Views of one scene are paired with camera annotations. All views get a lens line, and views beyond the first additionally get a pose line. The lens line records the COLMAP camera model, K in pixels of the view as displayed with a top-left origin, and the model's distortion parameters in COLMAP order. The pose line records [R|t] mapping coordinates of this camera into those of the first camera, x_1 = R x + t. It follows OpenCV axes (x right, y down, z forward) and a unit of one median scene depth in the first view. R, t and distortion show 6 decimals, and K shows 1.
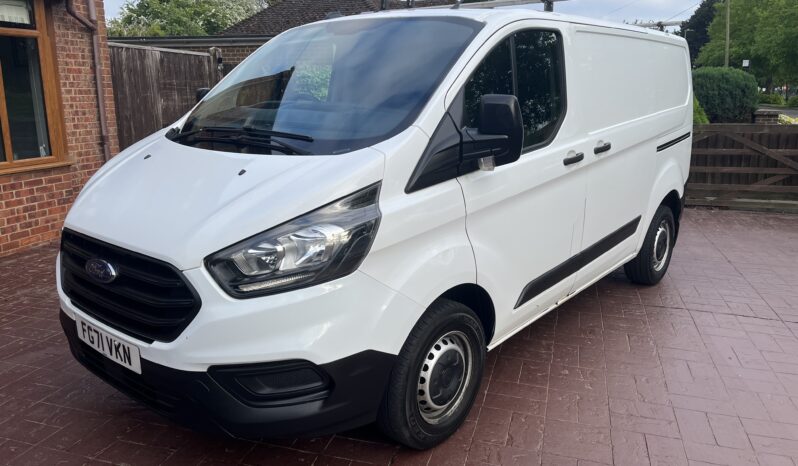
lens RADIAL K [[619.3, 0, 406.8], [0, 619.3, 231.9], [0, 0, 1]] dist [0.046692, 0.001120]
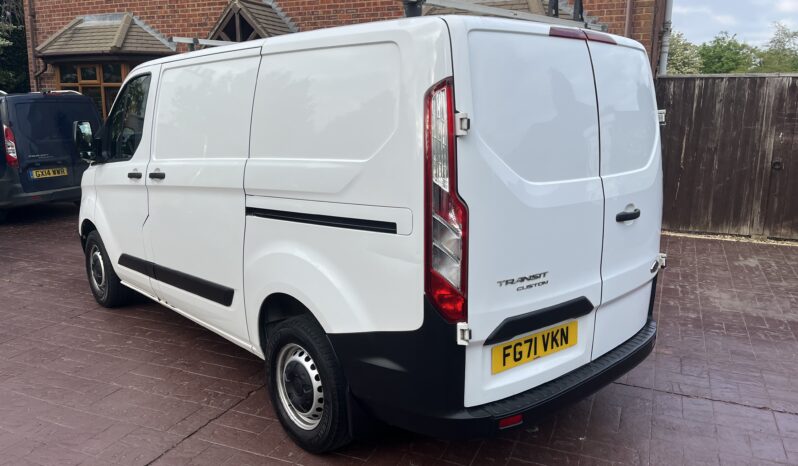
lens RADIAL K [[619.3, 0, 406.8], [0, 619.3, 231.9], [0, 0, 1]] dist [0.046692, 0.001120]
pose [[-0.155592, 0.183485, -0.970631, 1.391369], [-0.230366, 0.948765, 0.216280, -0.398749], [0.960584, 0.257252, -0.105352, 1.662397]]
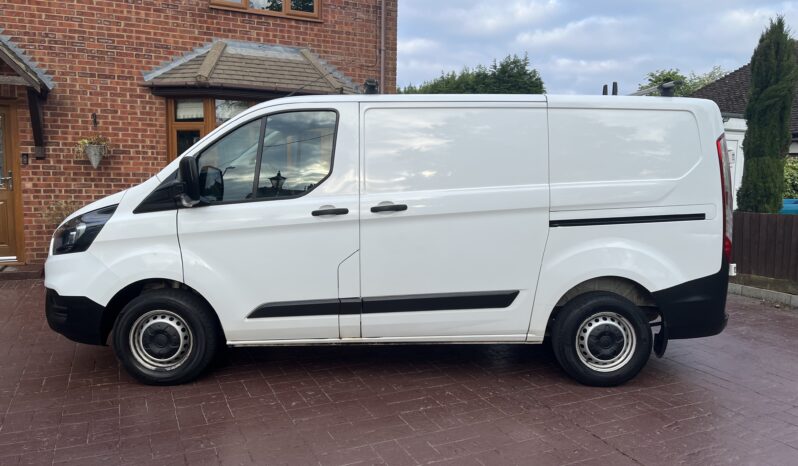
lens RADIAL K [[638.0, 0, 379.4], [0, 638.0, 232.4], [0, 0, 1]] dist [0.016996, -0.002842]
pose [[0.642988, 0.084266, -0.761227, 1.260445], [-0.182217, 0.982219, -0.045185, -0.040922], [0.743884, 0.167762, 0.646910, 0.280416]]
